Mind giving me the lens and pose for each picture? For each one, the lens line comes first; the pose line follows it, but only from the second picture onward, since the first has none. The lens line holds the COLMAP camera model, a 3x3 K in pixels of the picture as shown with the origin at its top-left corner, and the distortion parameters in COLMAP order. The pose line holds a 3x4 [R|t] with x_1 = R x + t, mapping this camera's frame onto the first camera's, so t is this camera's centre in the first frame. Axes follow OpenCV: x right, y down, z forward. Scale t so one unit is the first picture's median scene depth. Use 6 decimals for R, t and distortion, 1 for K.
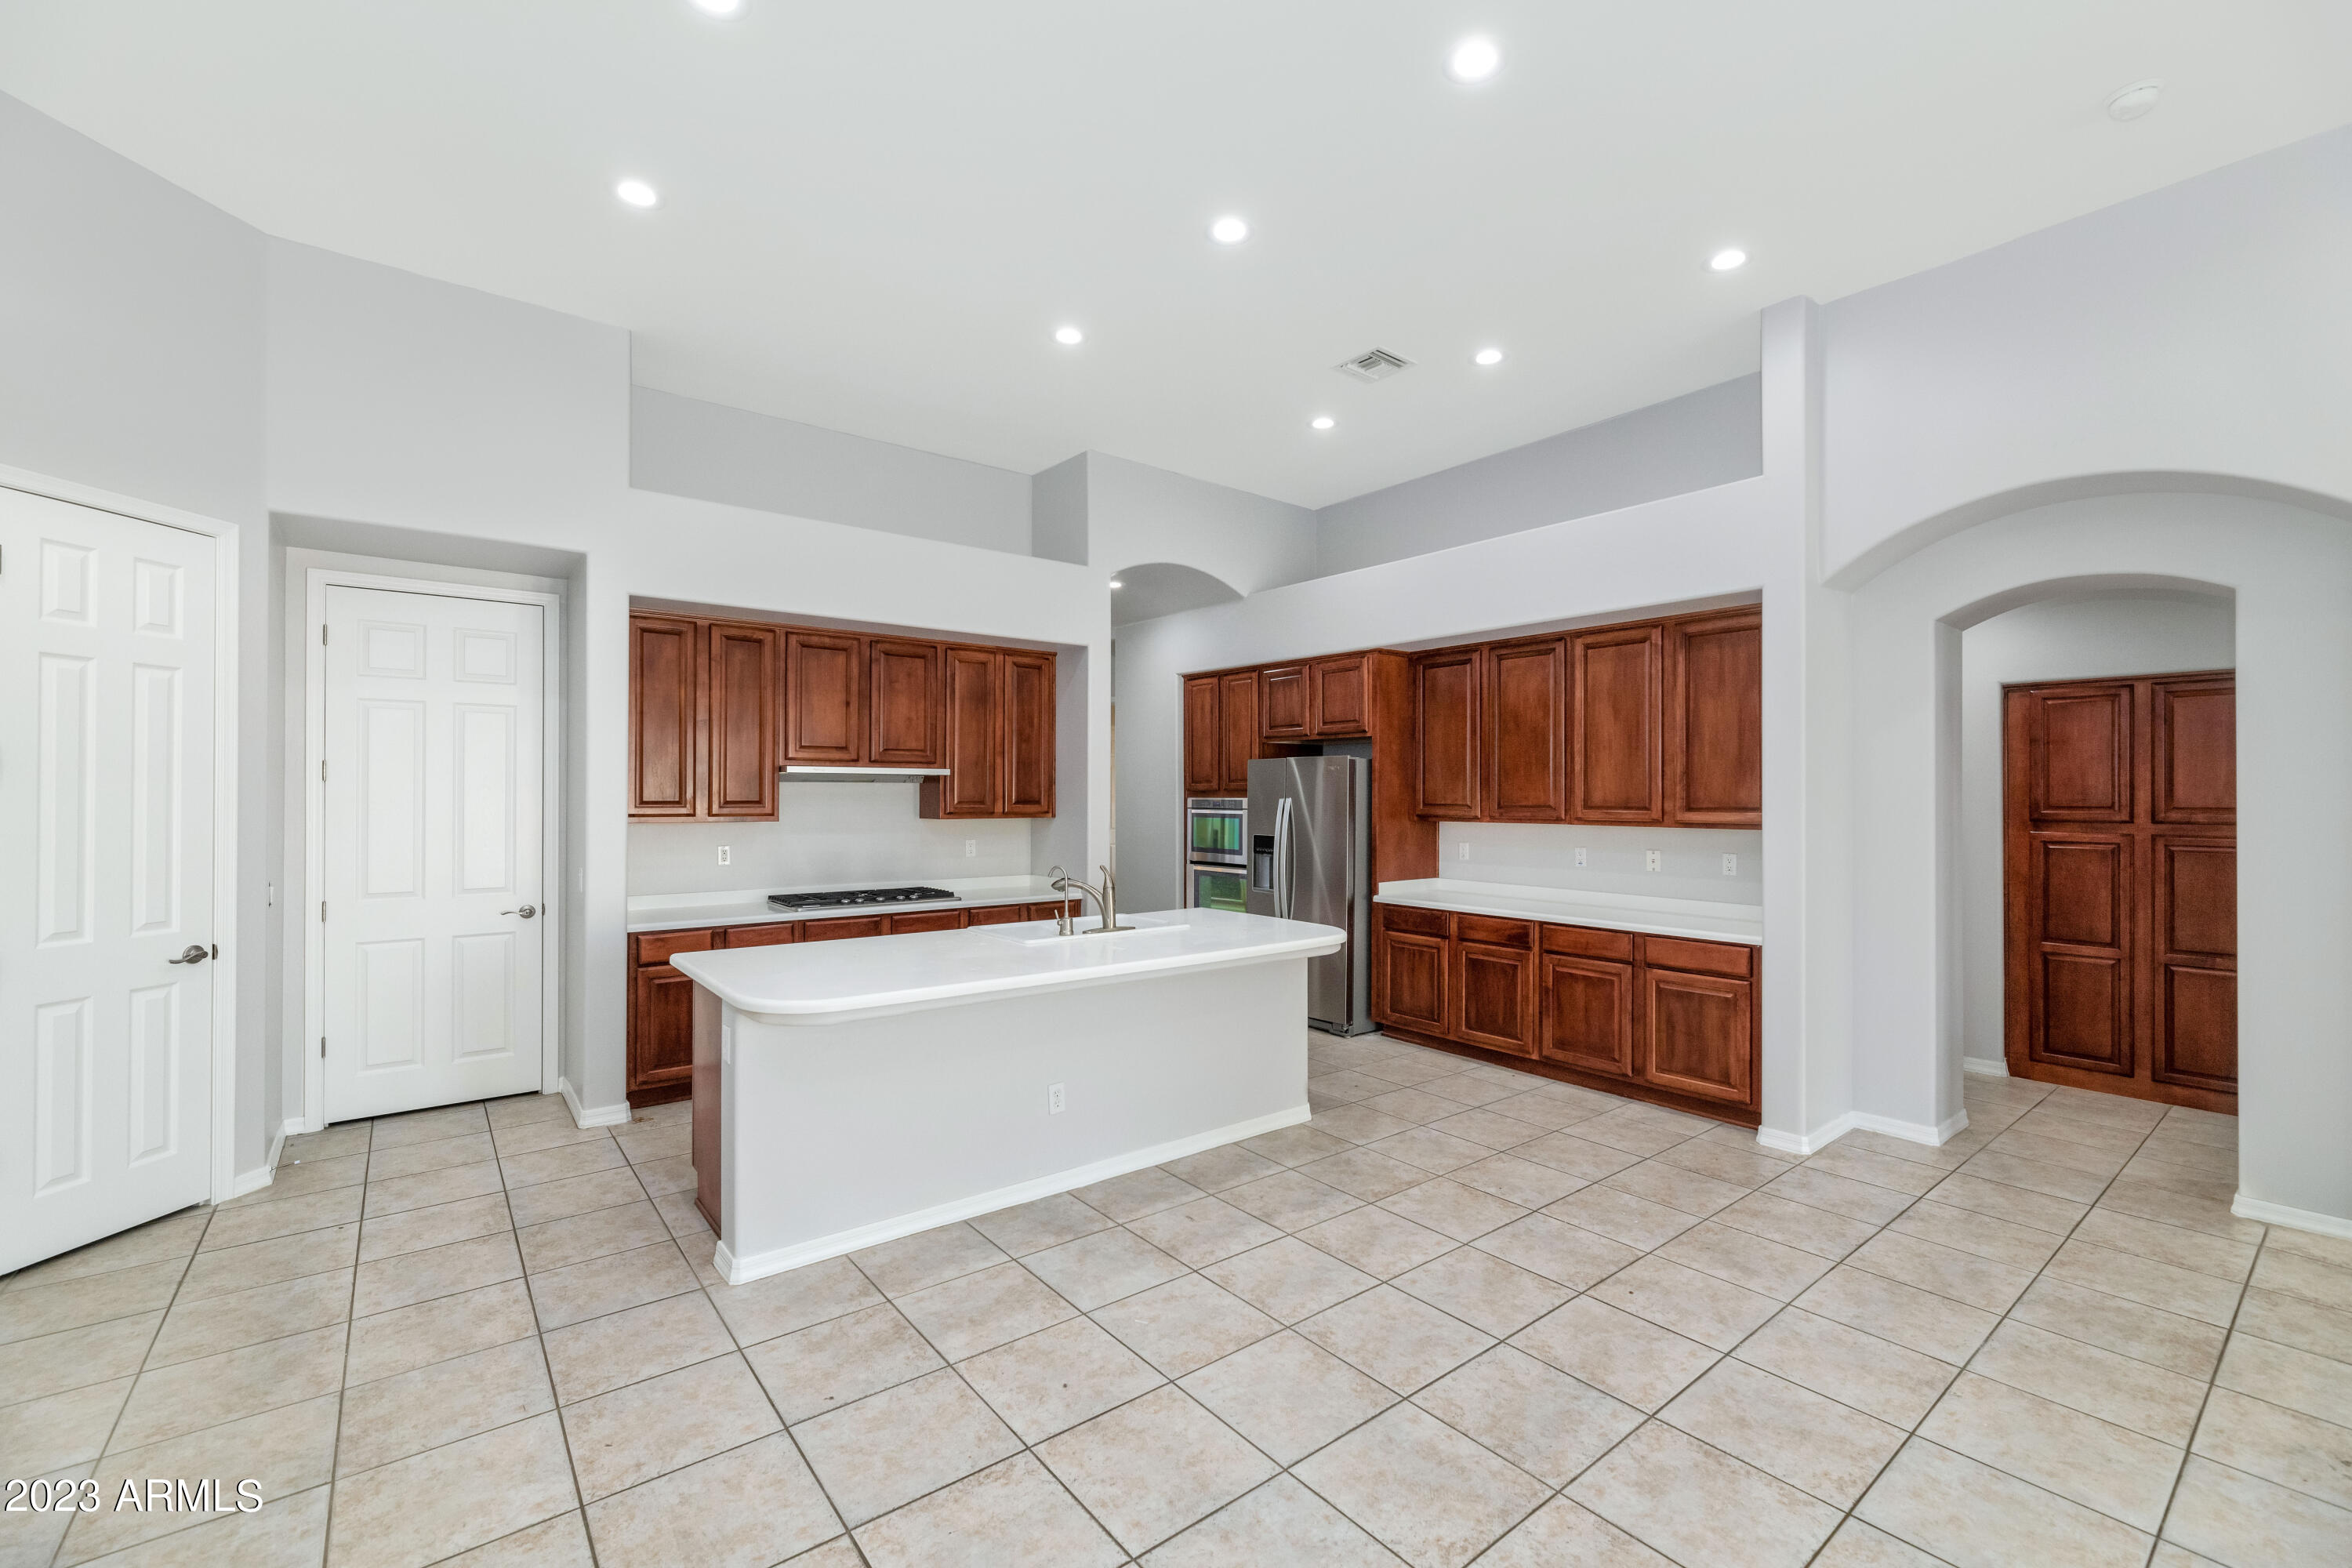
lens RADIAL K [[963.8, 0, 1177.3], [0, 963.8, 789.1], [0, 0, 1]] dist [-0.012823, 0.001112]
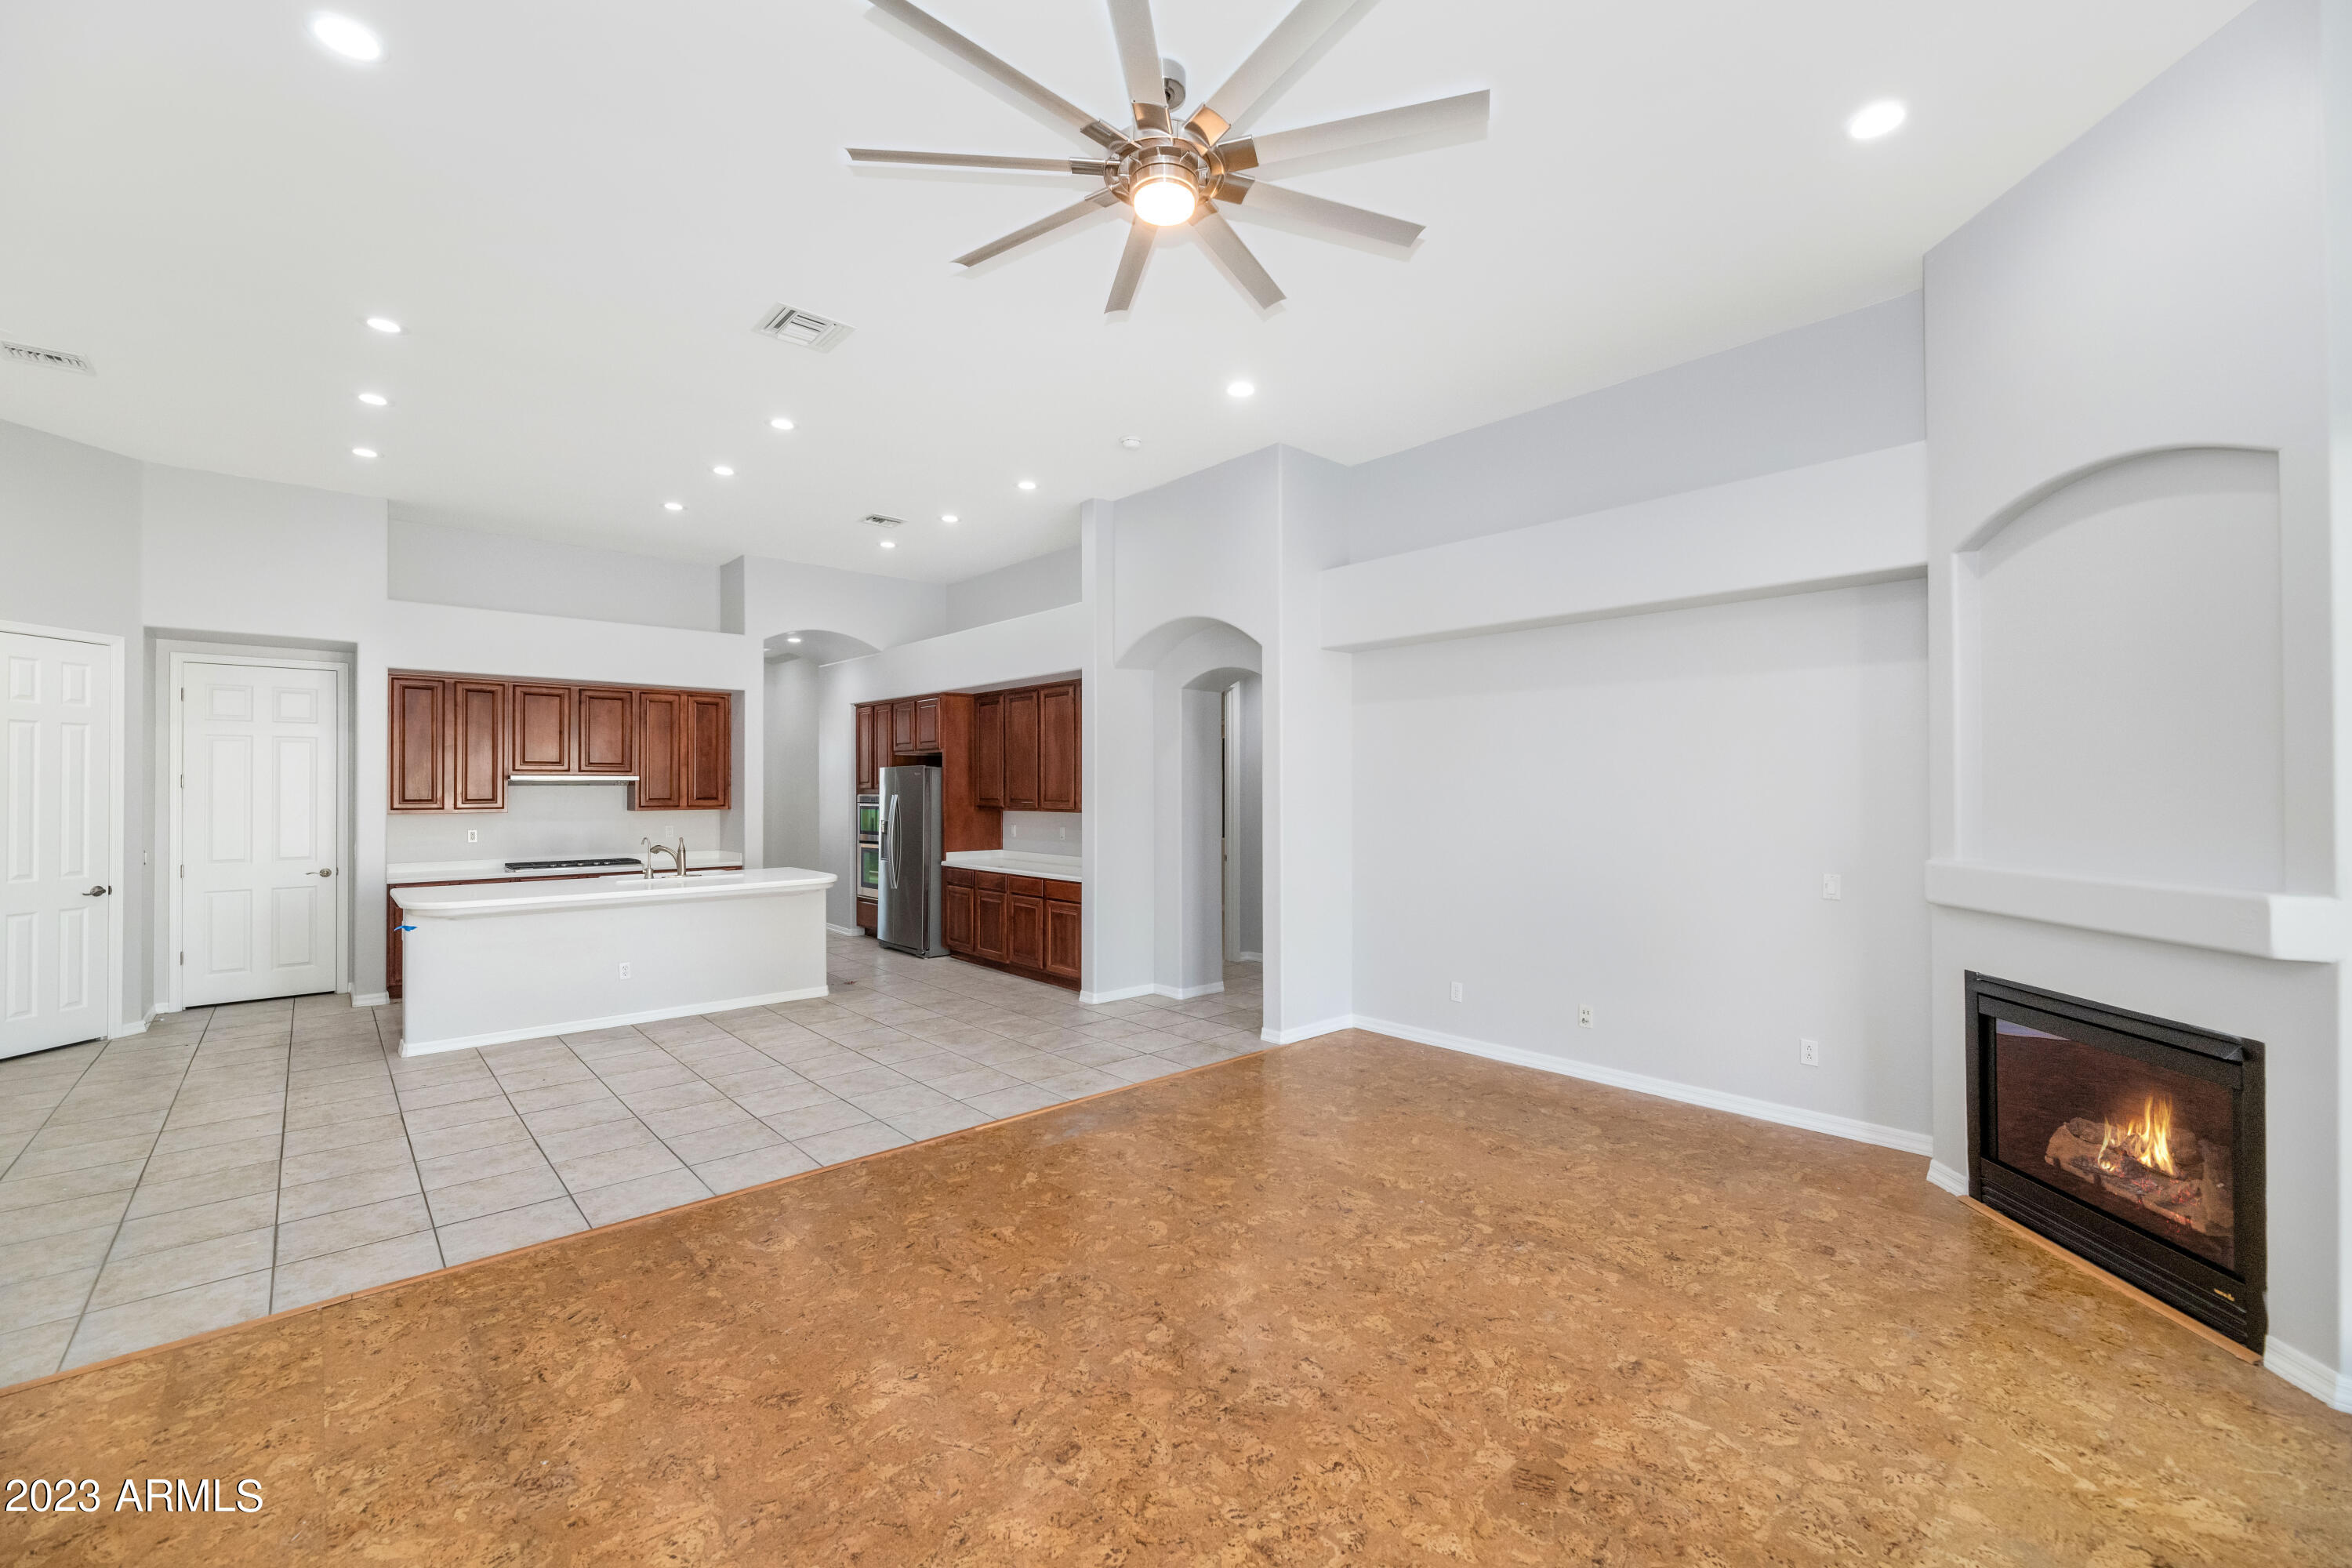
lens RADIAL K [[963.8, 0, 1171.9], [0, 963.8, 780.5], [0, 0, 1]] dist [-0.012823, 0.001112]
pose [[0.998220, -0.004165, 0.059490, 0.574585], [0.004332, 0.999987, -0.002681, -0.008446], [-0.059478, 0.002934, 0.998225, -0.593166]]
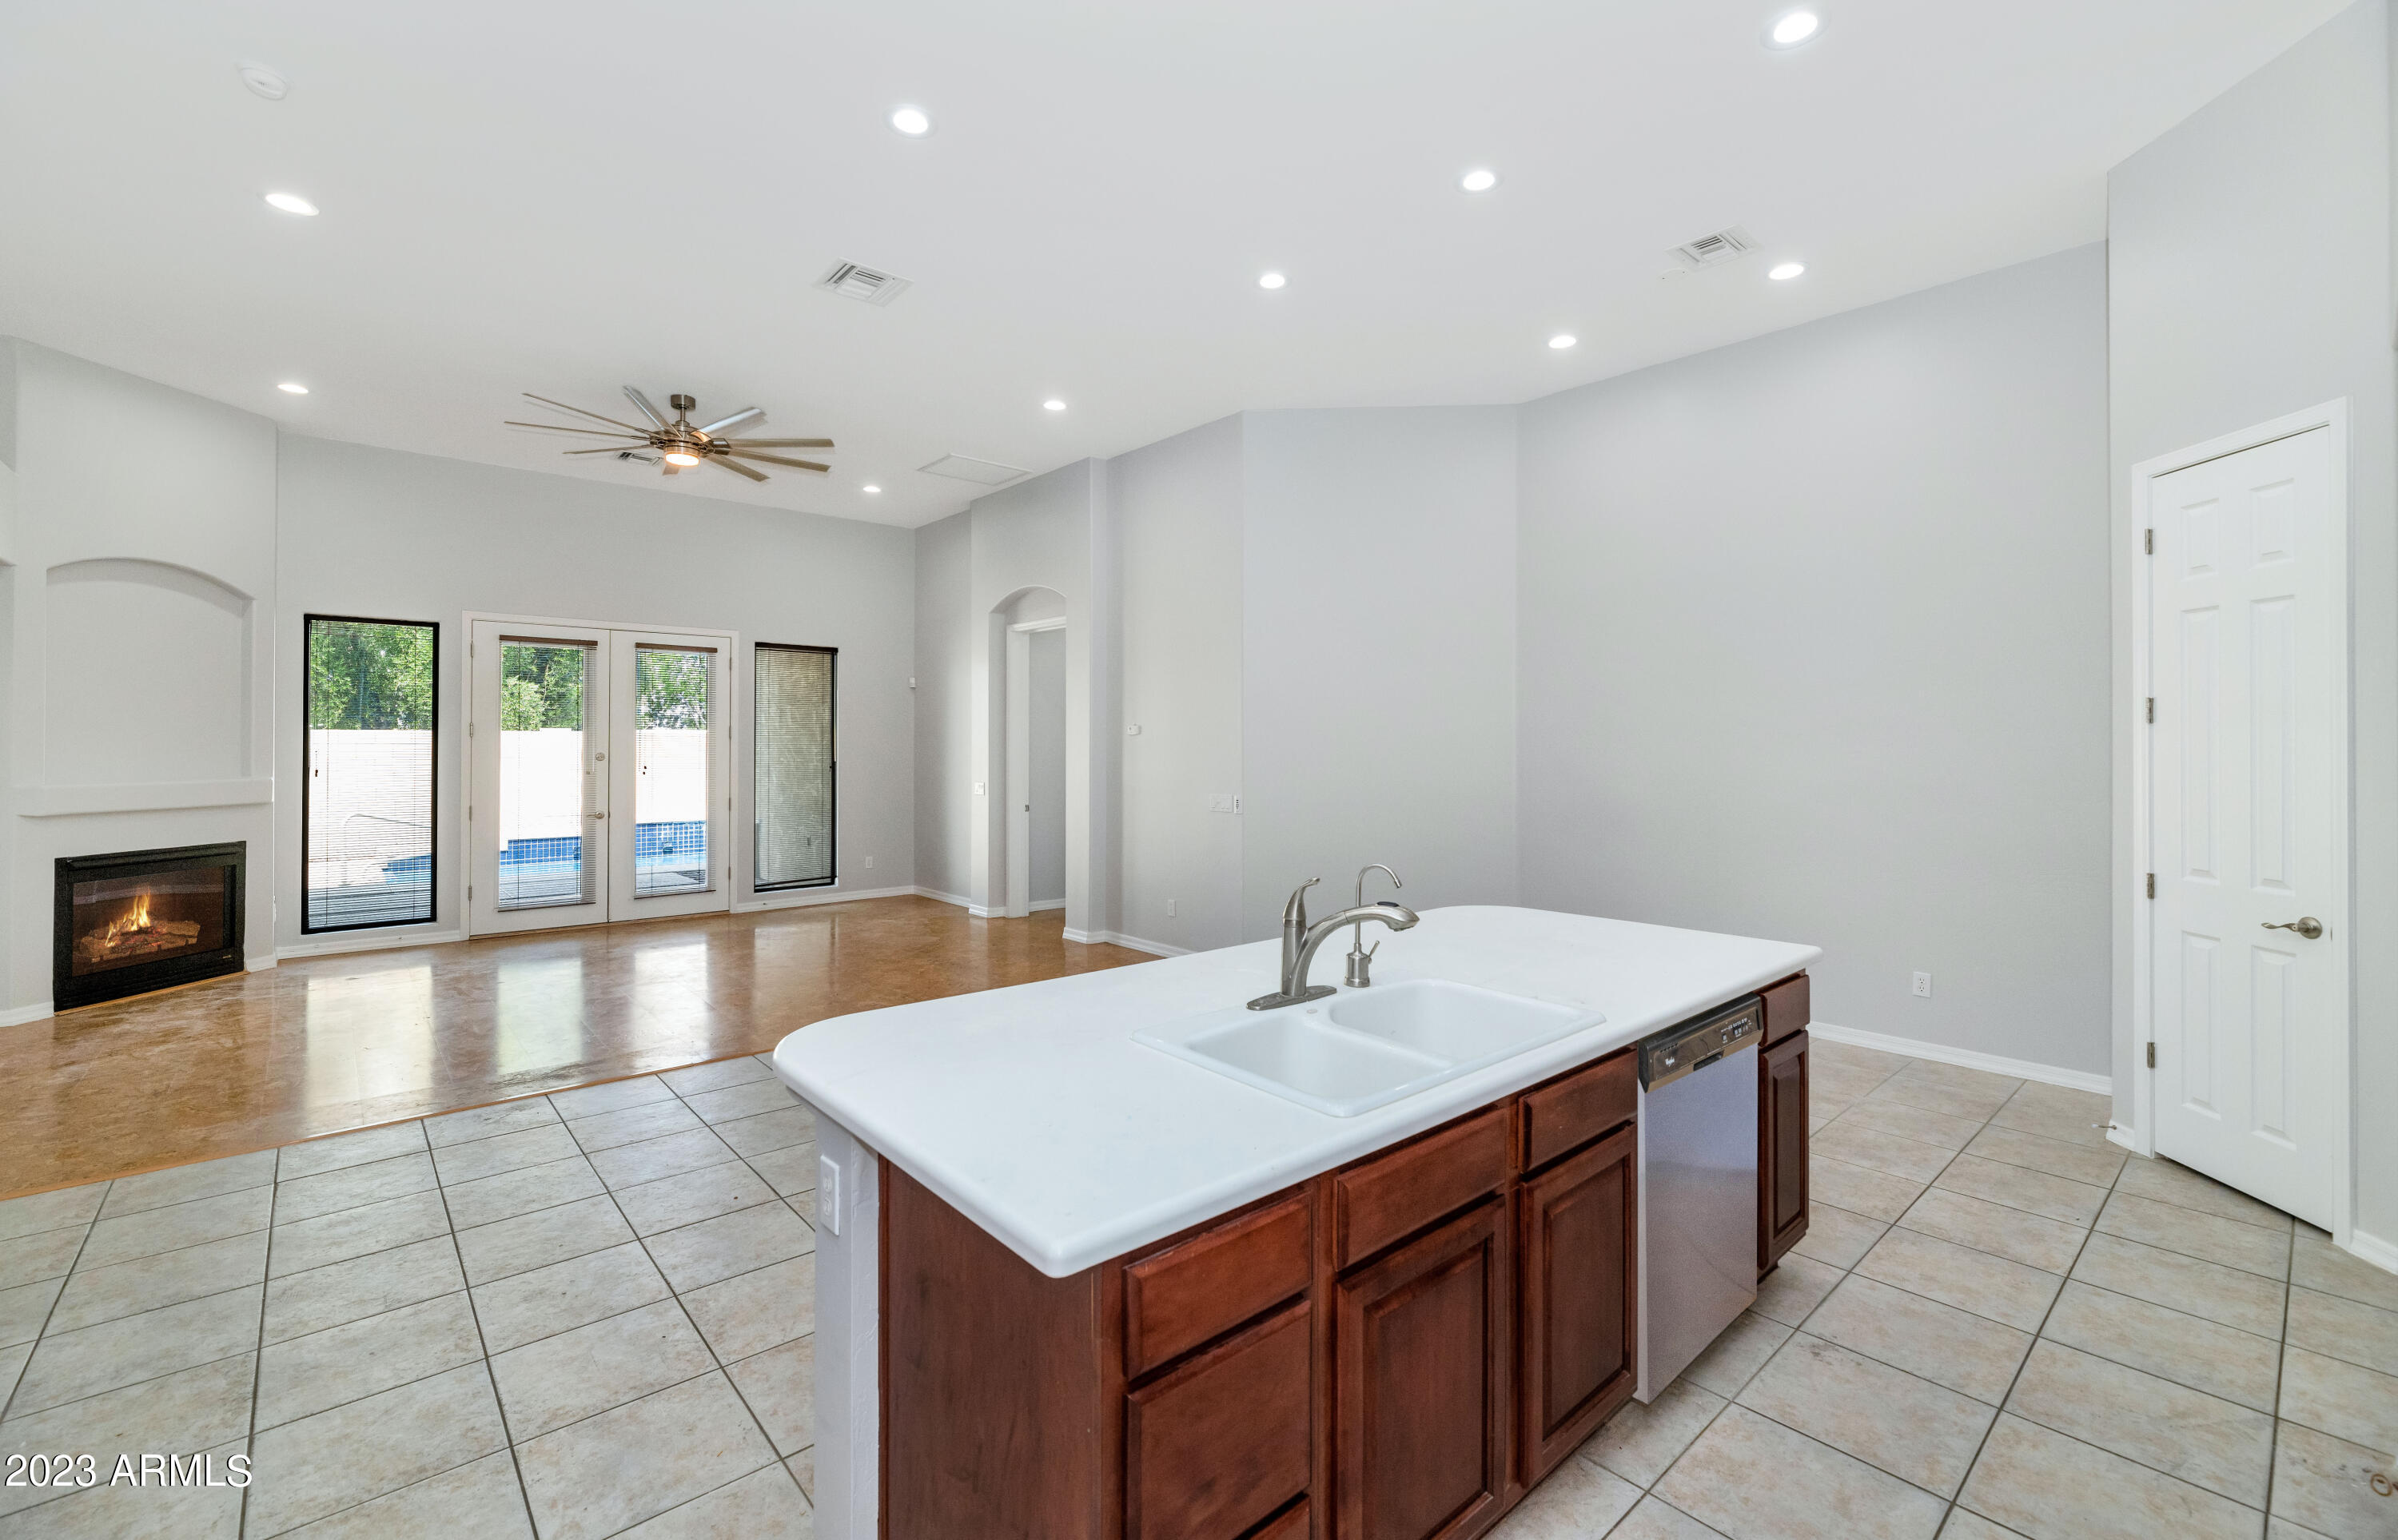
lens RADIAL K [[1000.6, 0, 1212.6], [0, 1000.6, 747.7], [0, 0, 1]] dist [0.003067, -0.000012]
pose [[-0.998121, -0.003125, -0.061196, 0.004013], [-0.003126, 0.999995, -0.000080, 0.009010], [0.061196, 0.000111, -0.998126, 1.293727]]
